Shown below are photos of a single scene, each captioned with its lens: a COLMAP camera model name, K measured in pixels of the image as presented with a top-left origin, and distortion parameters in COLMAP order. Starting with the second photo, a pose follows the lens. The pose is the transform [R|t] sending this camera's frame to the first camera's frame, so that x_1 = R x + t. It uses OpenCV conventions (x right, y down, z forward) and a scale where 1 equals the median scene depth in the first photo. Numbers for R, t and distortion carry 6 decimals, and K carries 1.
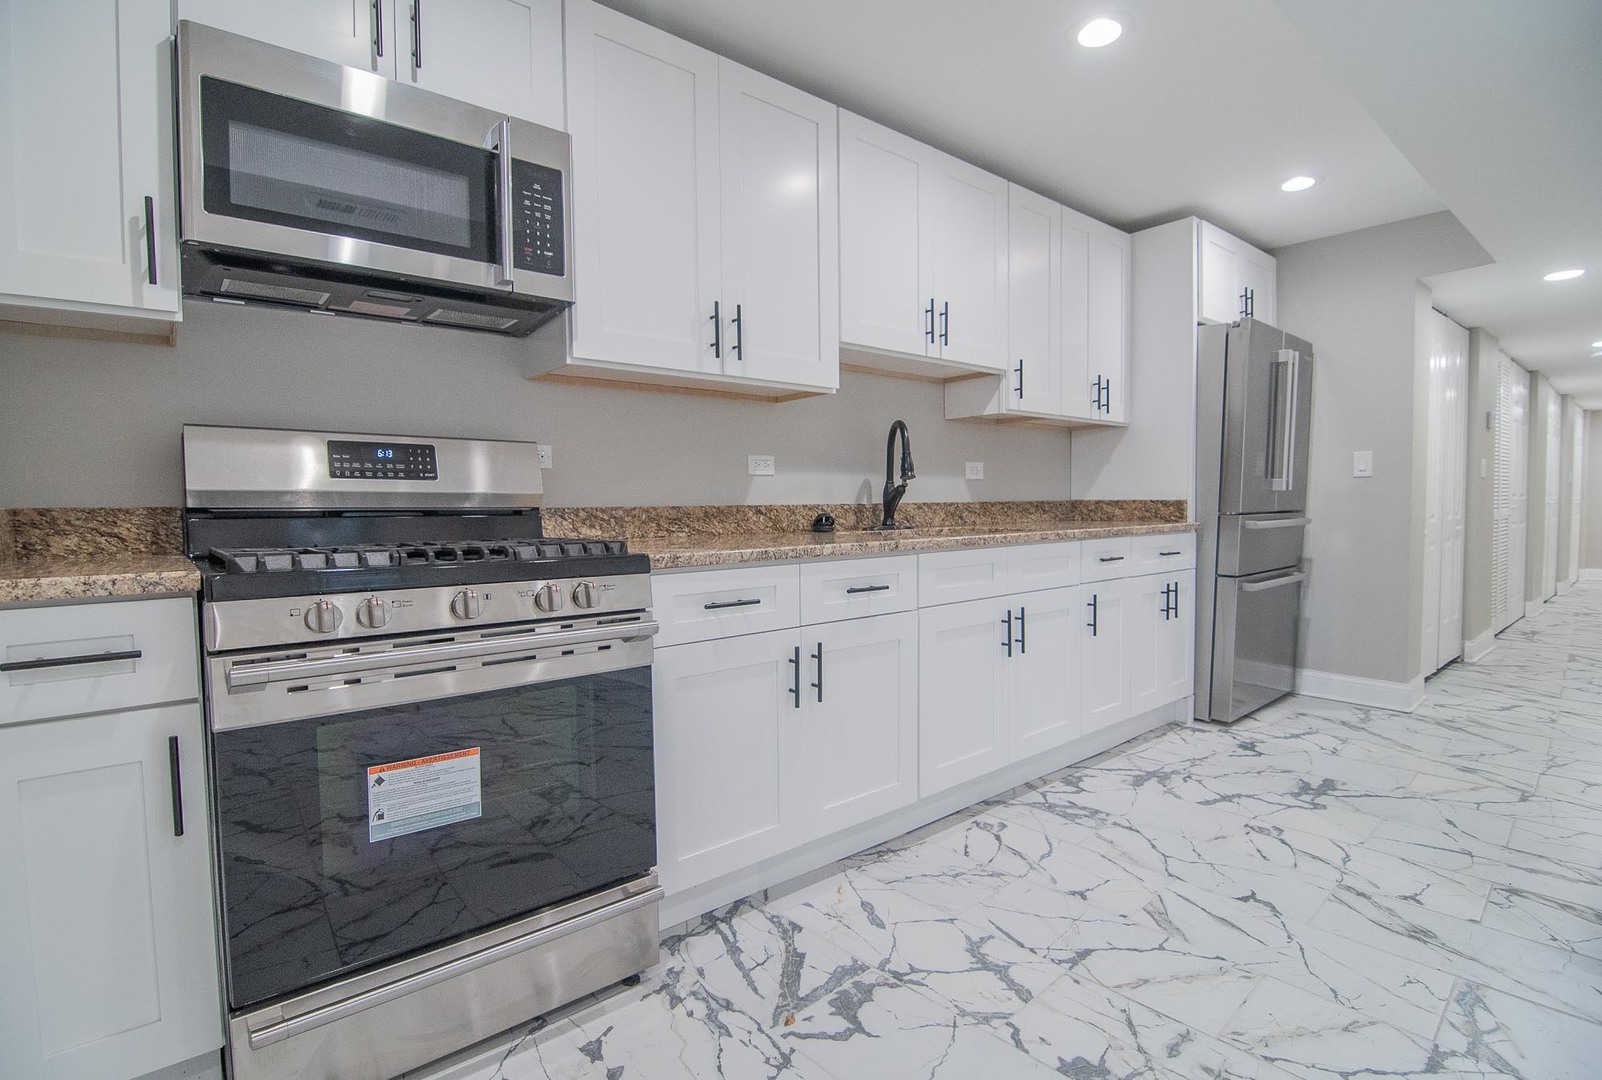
lens RADIAL K [[751.2, 0, 798.3], [0, 751.2, 532.7], [0, 0, 1]] dist [-0.014701, -0.000137]
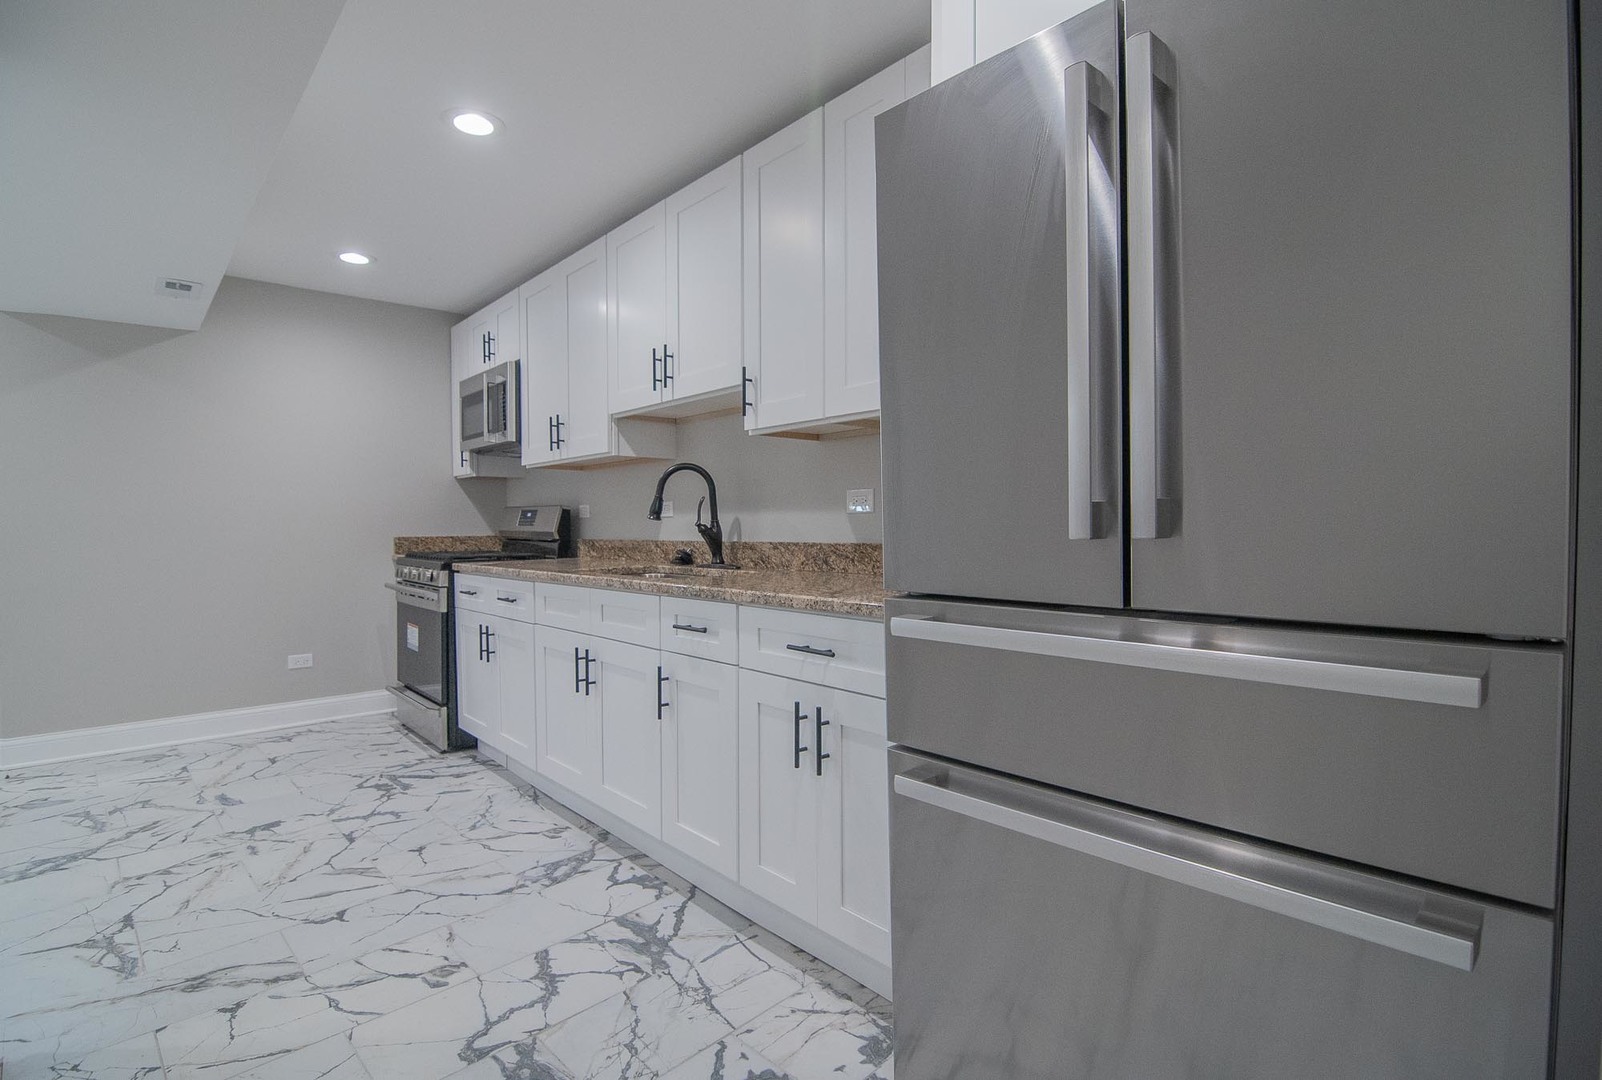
lens RADIAL K [[751.2, 0, 798.3], [0, 751.2, 532.7], [0, 0, 1]] dist [-0.014701, -0.000137]
pose [[0.060845, 0.019238, -0.997962, 1.431075], [-0.033652, 0.999285, 0.017212, -0.091437], [0.997580, 0.032536, 0.061449, 1.317184]]
